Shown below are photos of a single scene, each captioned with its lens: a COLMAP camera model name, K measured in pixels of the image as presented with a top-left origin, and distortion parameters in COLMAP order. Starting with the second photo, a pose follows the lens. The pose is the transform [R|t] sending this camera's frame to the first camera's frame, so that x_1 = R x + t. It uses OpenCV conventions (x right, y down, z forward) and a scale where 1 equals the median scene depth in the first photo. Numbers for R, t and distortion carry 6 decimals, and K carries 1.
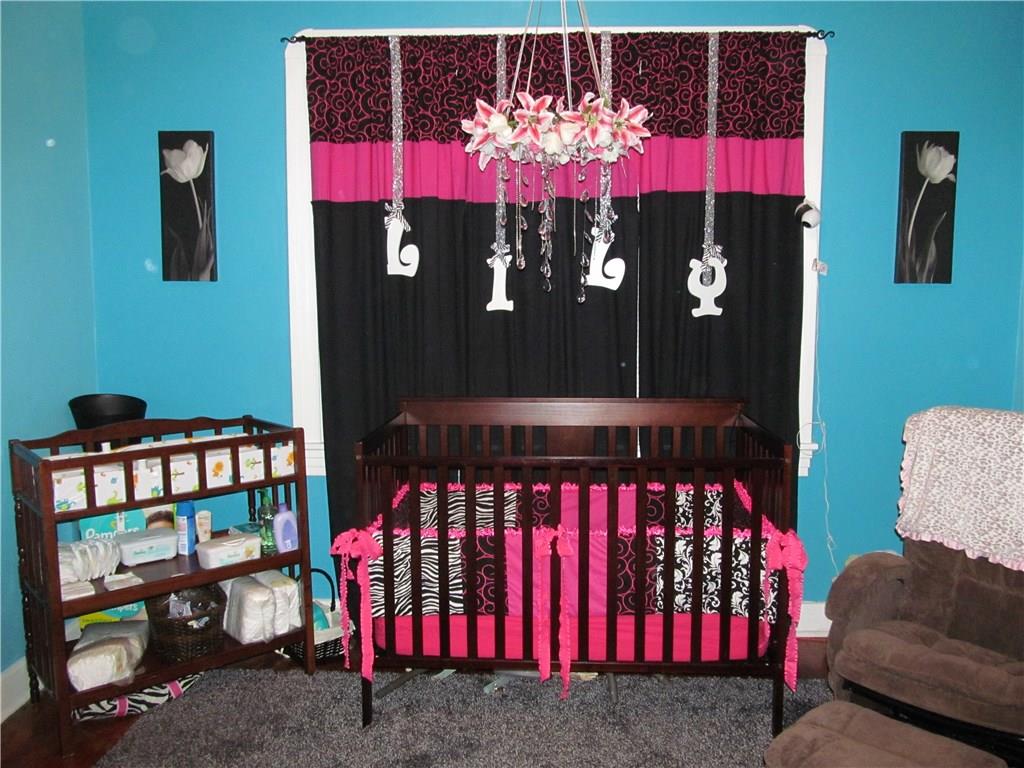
lens RADIAL K [[860.7, 0, 512.0], [0, 860.7, 384.0], [0, 0, 1]] dist [-0.039391, 0.008010]
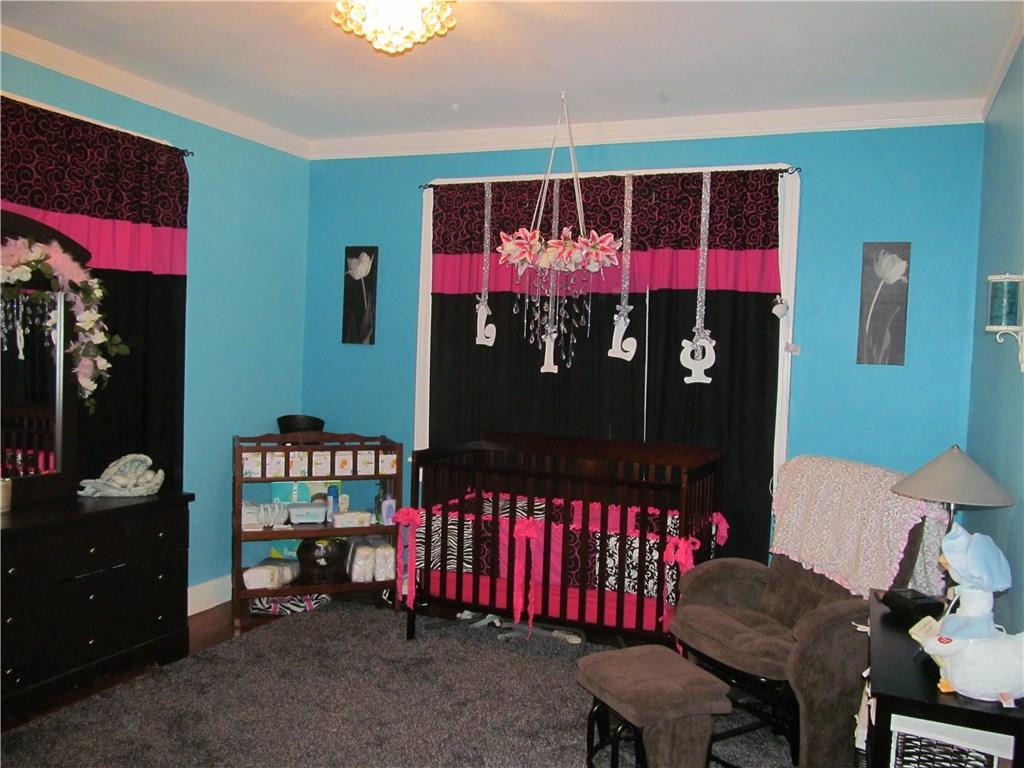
lens RADIAL K [[860.7, 0, 512.0], [0, 860.7, 384.0], [0, 0, 1]] dist [-0.039391, 0.008010]
pose [[0.934644, 0.047751, -0.352365, 0.435478], [-0.075951, 0.994883, -0.066634, 0.031593], [0.347380, 0.089042, 0.933487, -0.329046]]
